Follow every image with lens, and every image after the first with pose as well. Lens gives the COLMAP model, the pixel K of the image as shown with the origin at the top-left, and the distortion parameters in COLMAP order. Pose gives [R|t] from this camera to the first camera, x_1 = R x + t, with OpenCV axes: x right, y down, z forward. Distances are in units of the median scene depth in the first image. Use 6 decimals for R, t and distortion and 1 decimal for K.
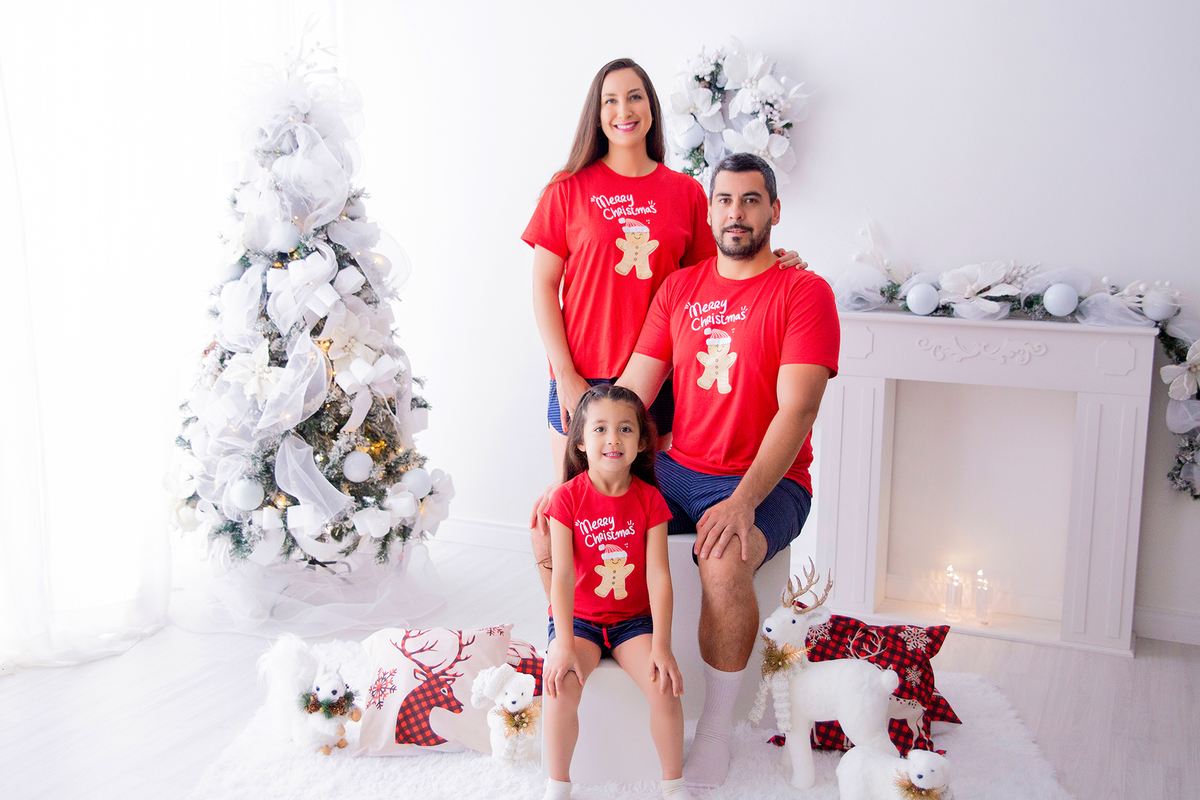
lens RADIAL K [[1352.7, 0, 547.5], [0, 1352.7, 382.0], [0, 0, 1]] dist [0.007719, 0.000000]
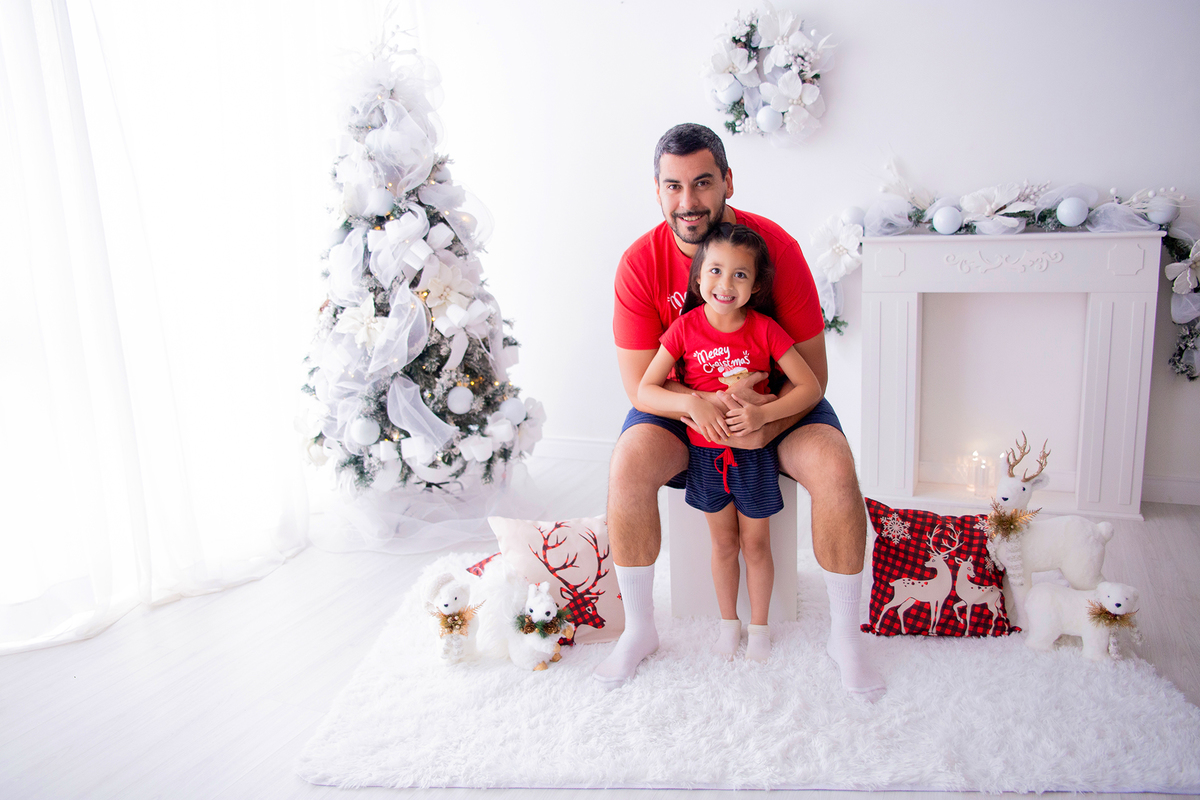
lens RADIAL K [[937.5, 0, 588.7], [0, 937.5, 405.2], [0, 0, 1]] dist [-0.094315, 0.066389]
pose [[0.997694, -0.065852, -0.016458, -0.019922], [0.066933, 0.994759, 0.077297, 0.013184], [0.011281, -0.078220, 0.996872, 0.218666]]
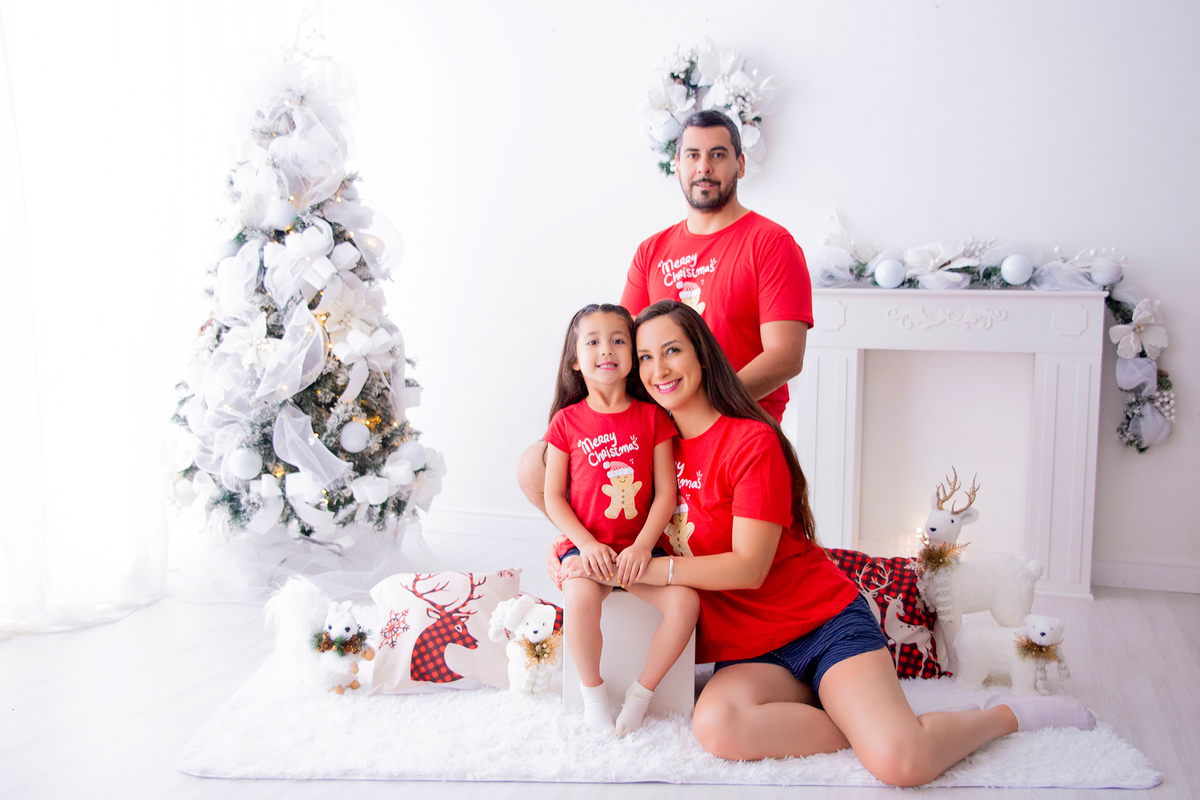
lens RADIAL K [[1193.0, 0, 587.9], [0, 1193.0, 400.7], [0, 0, 1]] dist [-0.055898, 0.000000]
pose [[0.996195, -0.012551, 0.086242, -0.042662], [0.016963, 0.998574, -0.050614, 0.083600], [-0.085484, 0.051884, 0.994988, 0.095223]]
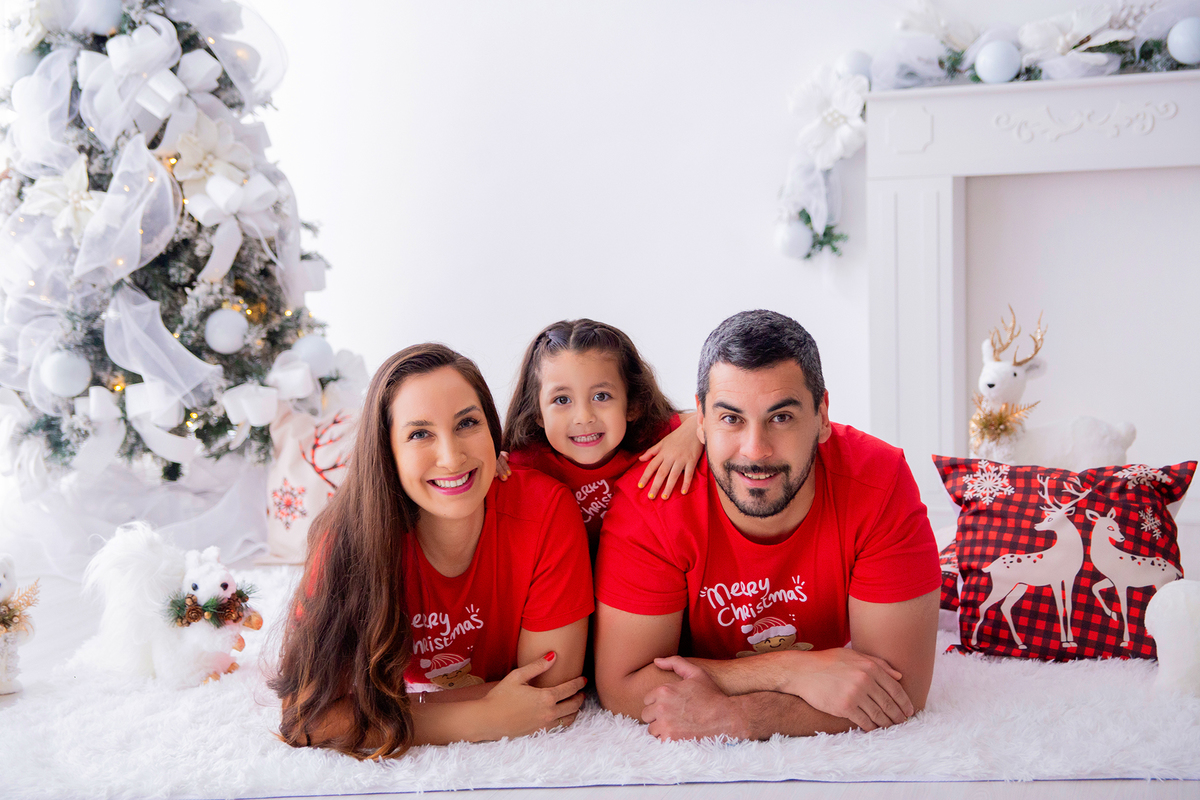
lens RADIAL K [[1597.3, 0, 586.9], [0, 1597.3, 397.9], [0, 0, 1]] dist [0.096104, 0.000000]
pose [[0.996794, -0.056673, 0.056485, -0.001938], [0.057579, 0.998235, -0.014551, 0.120515], [-0.055560, 0.017757, 0.998297, 0.153132]]
